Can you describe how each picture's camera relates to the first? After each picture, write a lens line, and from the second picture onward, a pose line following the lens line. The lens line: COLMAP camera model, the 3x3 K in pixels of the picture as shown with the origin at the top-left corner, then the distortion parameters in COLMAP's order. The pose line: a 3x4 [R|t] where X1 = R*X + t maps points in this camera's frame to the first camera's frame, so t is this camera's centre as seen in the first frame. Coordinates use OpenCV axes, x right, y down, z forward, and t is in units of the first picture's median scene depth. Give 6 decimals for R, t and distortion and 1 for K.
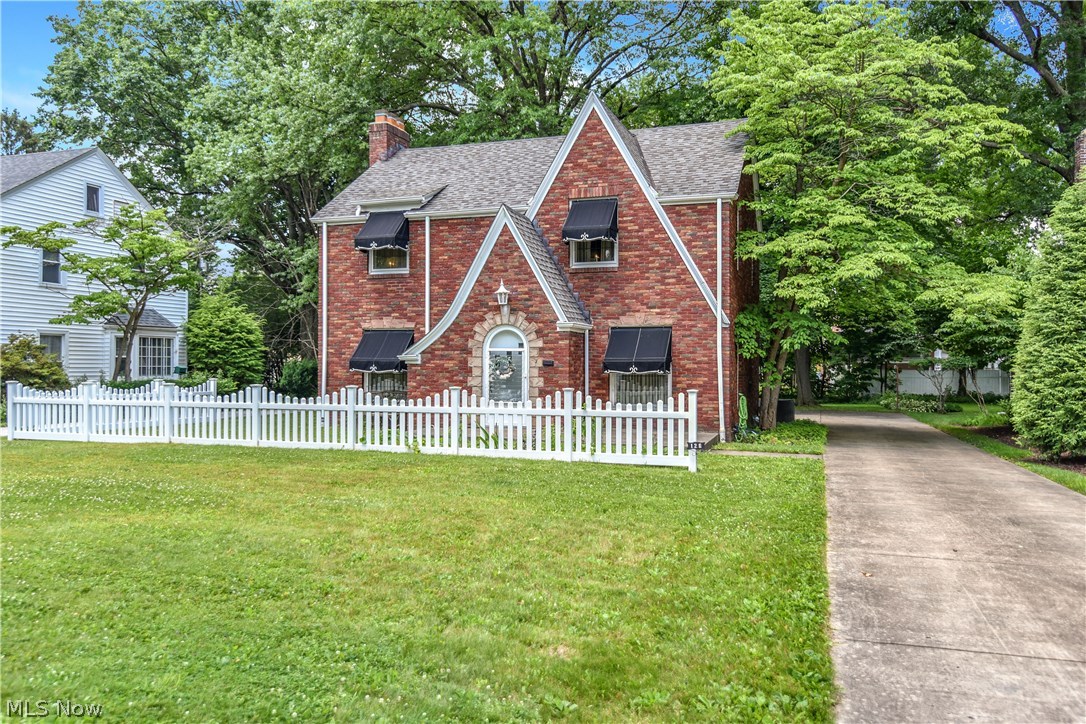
lens RADIAL K [[848.6, 0, 543.2], [0, 848.6, 362.6], [0, 0, 1]] dist [0.007263, -0.000576]
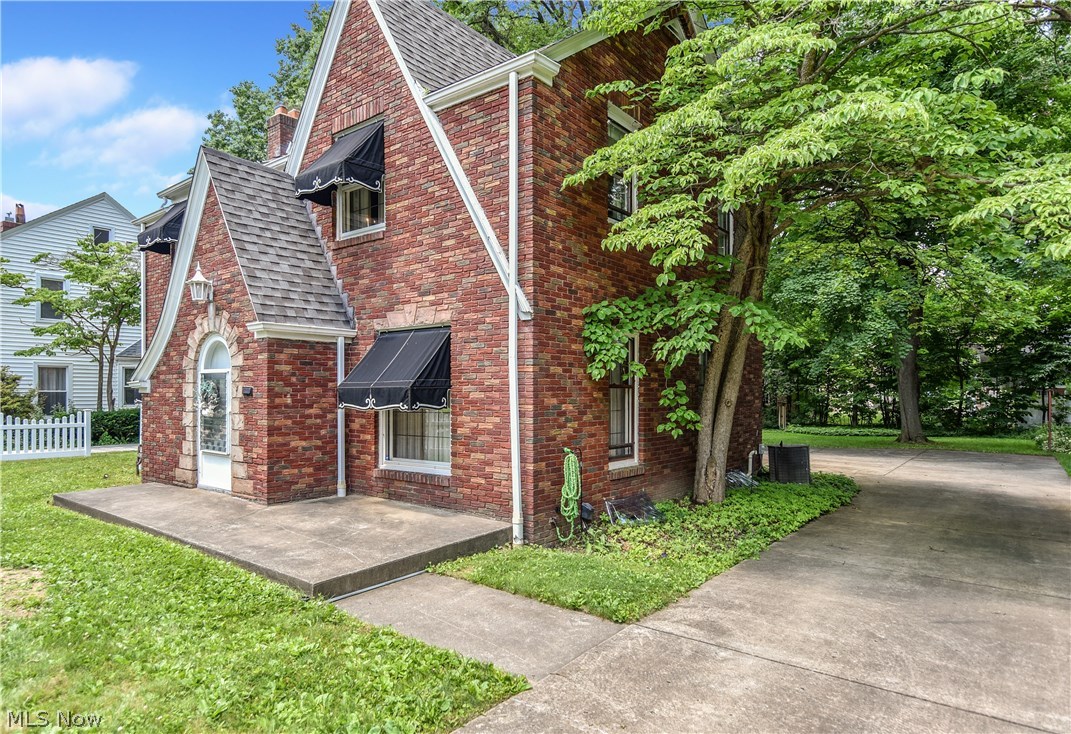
lens RADIAL K [[645.2, 0, 486.3], [0, 645.2, 394.2], [0, 0, 1]] dist [-0.002910, -0.000538]
pose [[0.932282, -0.003966, -0.361710, 0.325603], [0.006093, 0.999970, 0.004738, 0.001343], [0.361680, -0.006621, 0.932279, 0.609009]]
